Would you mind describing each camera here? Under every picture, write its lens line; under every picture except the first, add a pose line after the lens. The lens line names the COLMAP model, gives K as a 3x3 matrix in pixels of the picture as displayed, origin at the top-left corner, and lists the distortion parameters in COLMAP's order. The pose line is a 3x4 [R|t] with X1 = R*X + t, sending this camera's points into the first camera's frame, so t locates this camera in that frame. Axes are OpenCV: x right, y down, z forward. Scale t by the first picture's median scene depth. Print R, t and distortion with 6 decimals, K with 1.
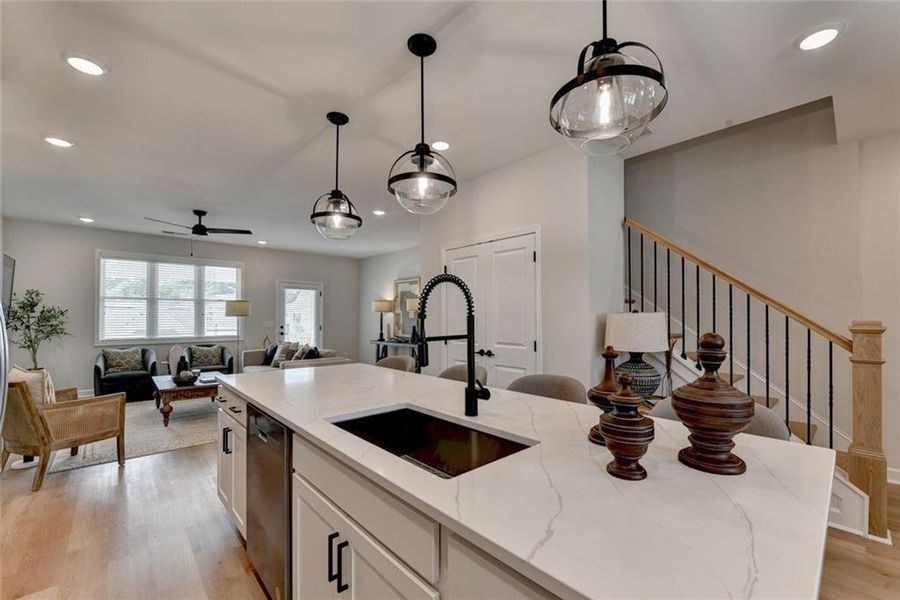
lens RADIAL K [[379.1, 0, 458.8], [0, 379.1, 313.9], [0, 0, 1]] dist [-0.011205, 0.000808]
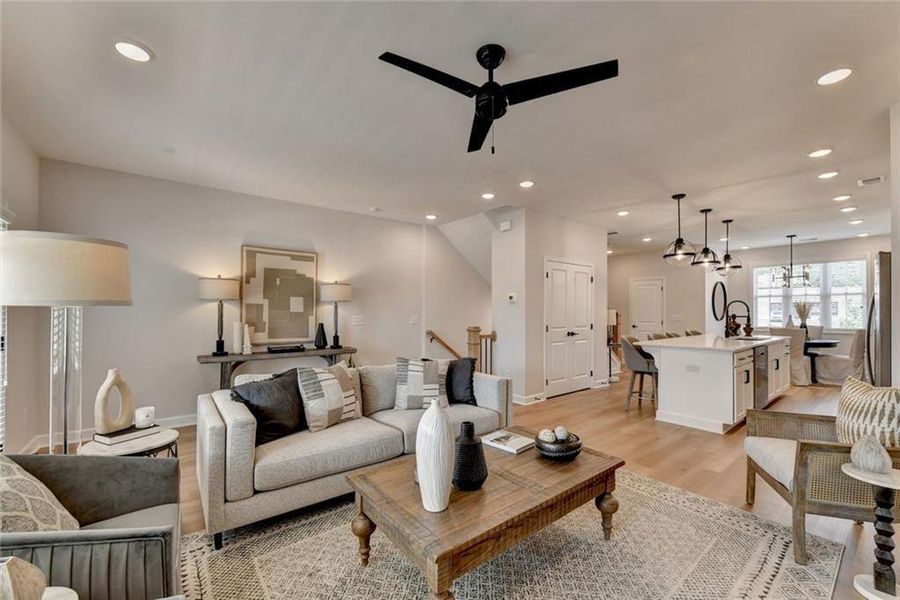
lens RADIAL K [[369.8, 0, 460.5], [0, 369.8, 311.3], [0, 0, 1]] dist [-0.008928, -0.000747]
pose [[0.061444, 0.000532, 0.998110, -0.964423], [-0.010472, 0.999945, 0.000112, 0.008888], [-0.998056, -0.010459, 0.061447, 0.890473]]
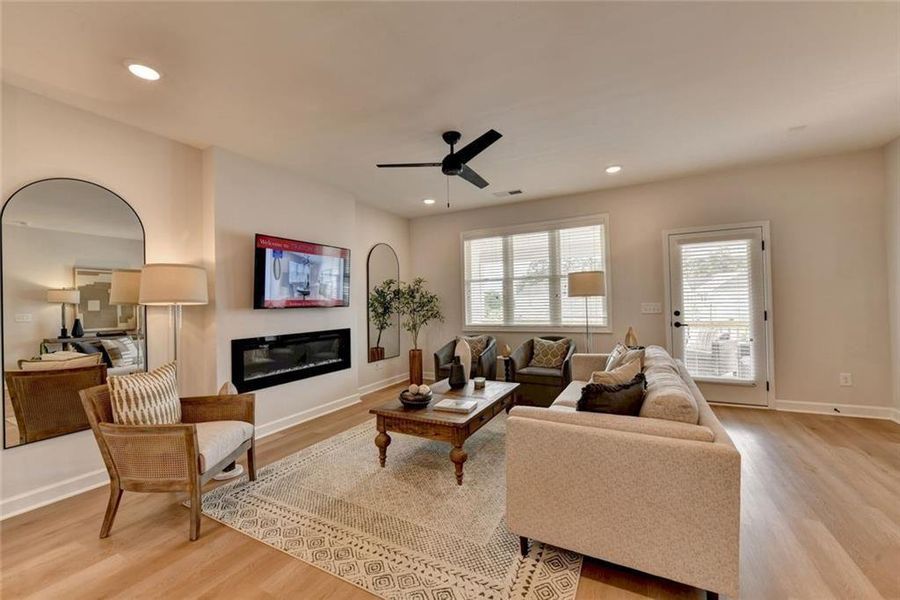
lens RADIAL K [[355.2, 0, 454.4], [0, 355.2, 298.3], [0, 0, 1]] dist [-0.006852, -0.001692]
pose [[0.339768, -0.023954, -0.940204, -0.112454], [0.031308, 0.999410, -0.014148, 0.013243], [0.939988, -0.024629, 0.340318, 0.704253]]
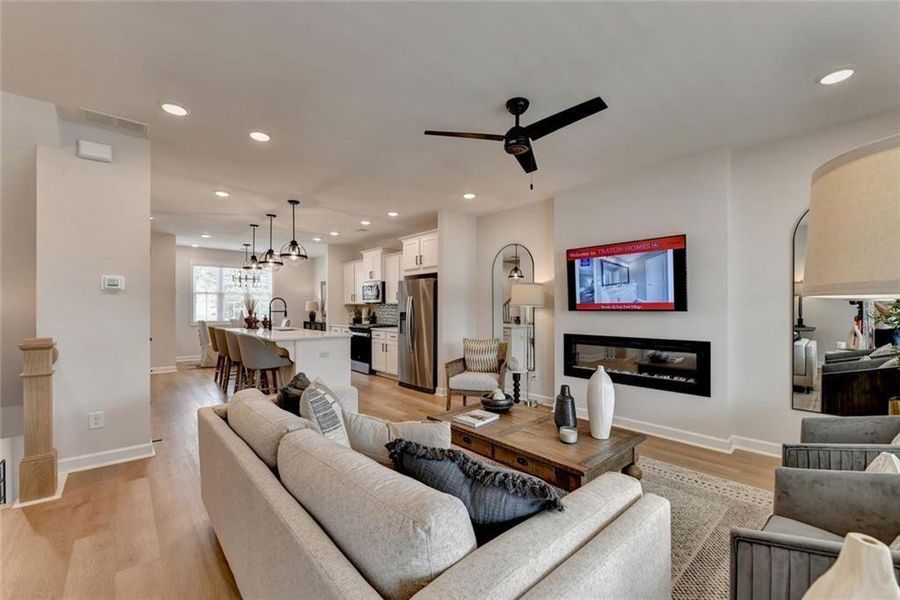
lens RADIAL K [[355.2, 0, 462.0], [0, 355.2, 310.3], [0, 0, 1]] dist [-0.006852, -0.001692]
pose [[-0.999889, -0.002475, -0.014682, -0.537418], [-0.002411, 0.999988, -0.004374, 0.015190], [0.014692, -0.004338, -0.999883, 1.309753]]
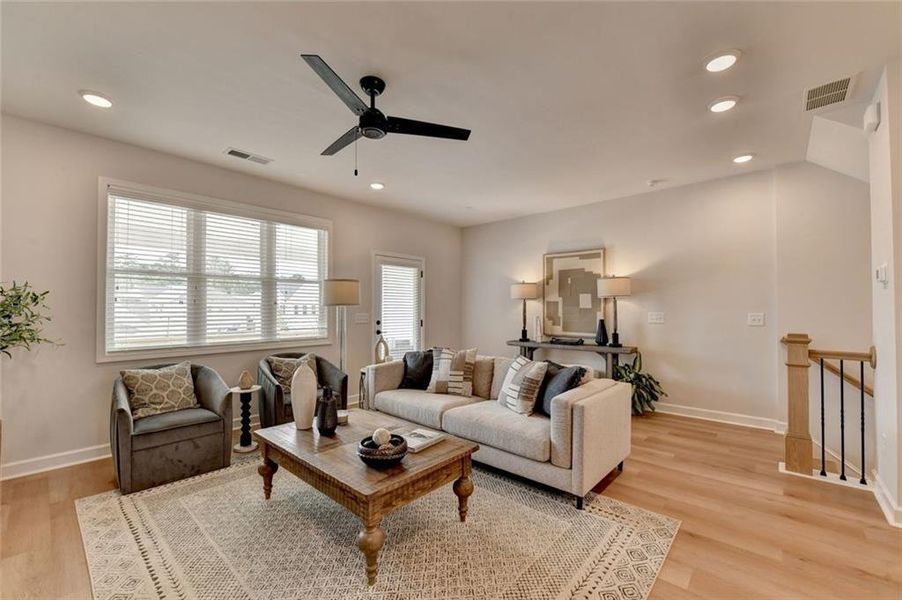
lens RADIAL K [[370.7, 0, 452.4], [0, 370.7, 306.1], [0, 0, 1]] dist [-0.008928, -0.000747]
pose [[0.994926, -0.002515, 0.100578, -0.562667], [0.002424, 0.999997, 0.001029, 0.008110], [-0.100580, -0.000780, 0.994929, 0.471126]]
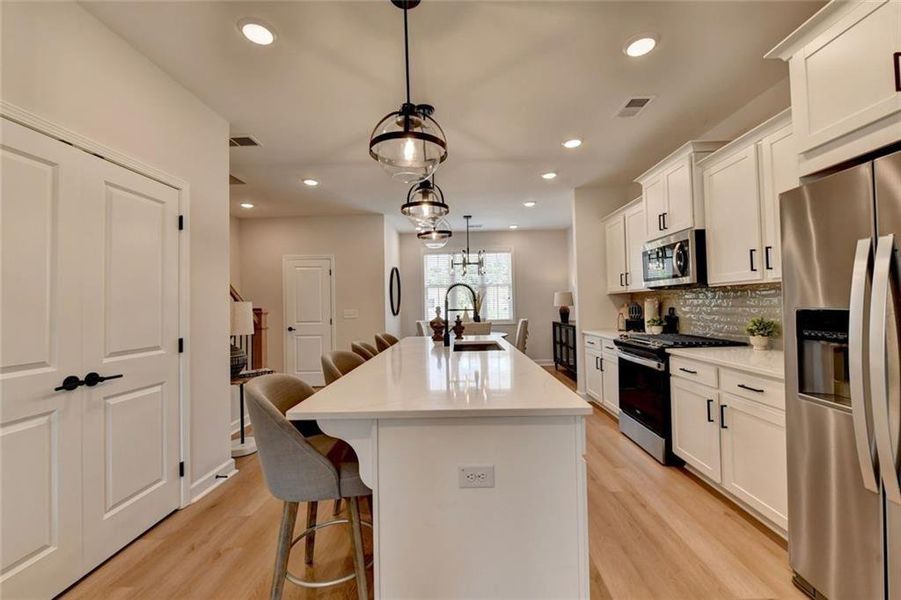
lens RADIAL K [[355.6, 0, 449.4], [0, 355.6, 300.1], [0, 0, 1]] dist [-0.006852, -0.001692]
pose [[-0.716327, 0.023515, 0.697369, -0.372243], [0.013208, 0.999710, -0.020143, 0.011022], [-0.697640, -0.005219, -0.716429, 0.654576]]
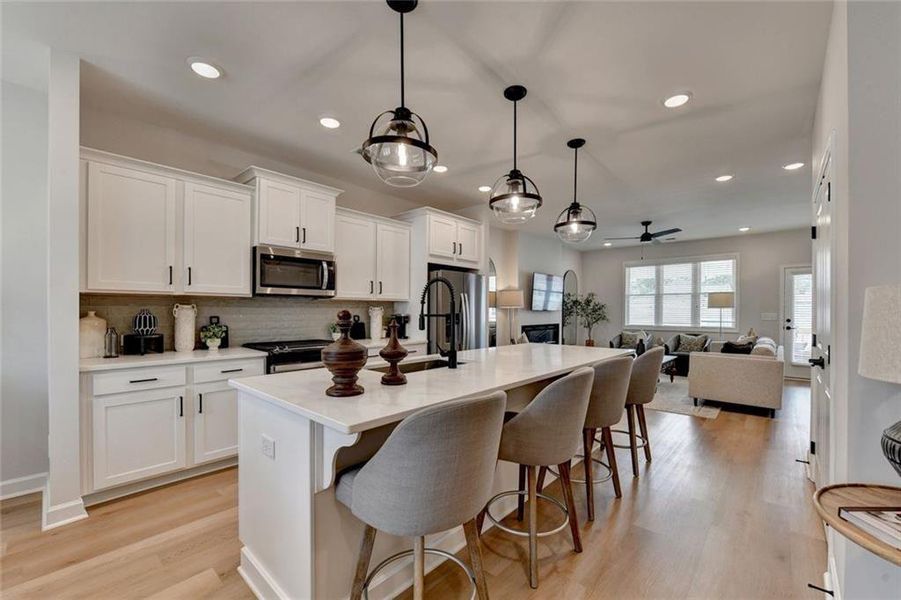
lens RADIAL K [[370.2, 0, 457.5], [0, 370.2, 314.1], [0, 0, 1]] dist [-0.008928, -0.000747]
pose [[0.104238, 0.009186, -0.994510, 0.390612], [0.006183, 0.999932, 0.009884, 0.010236], [0.994533, -0.007179, 0.104174, 0.236400]]
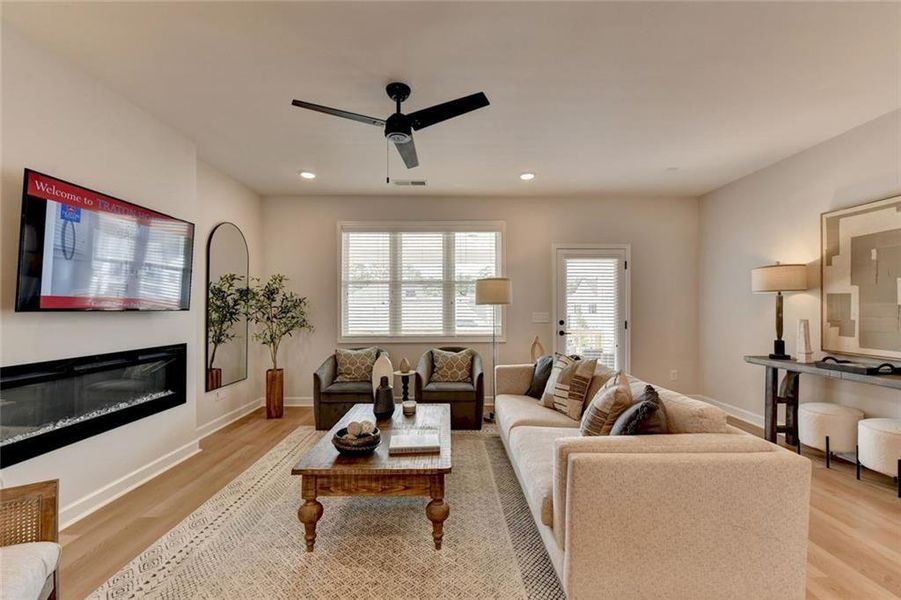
lens RADIAL K [[370.2, 0, 450.4], [0, 370.2, 307.7], [0, 0, 1]] dist [-0.008928, -0.000747]
pose [[0.743336, -0.005985, -0.668891, -0.282394], [0.009395, 0.999955, 0.001494, 0.011938], [0.668852, -0.007395, 0.743359, 0.610126]]
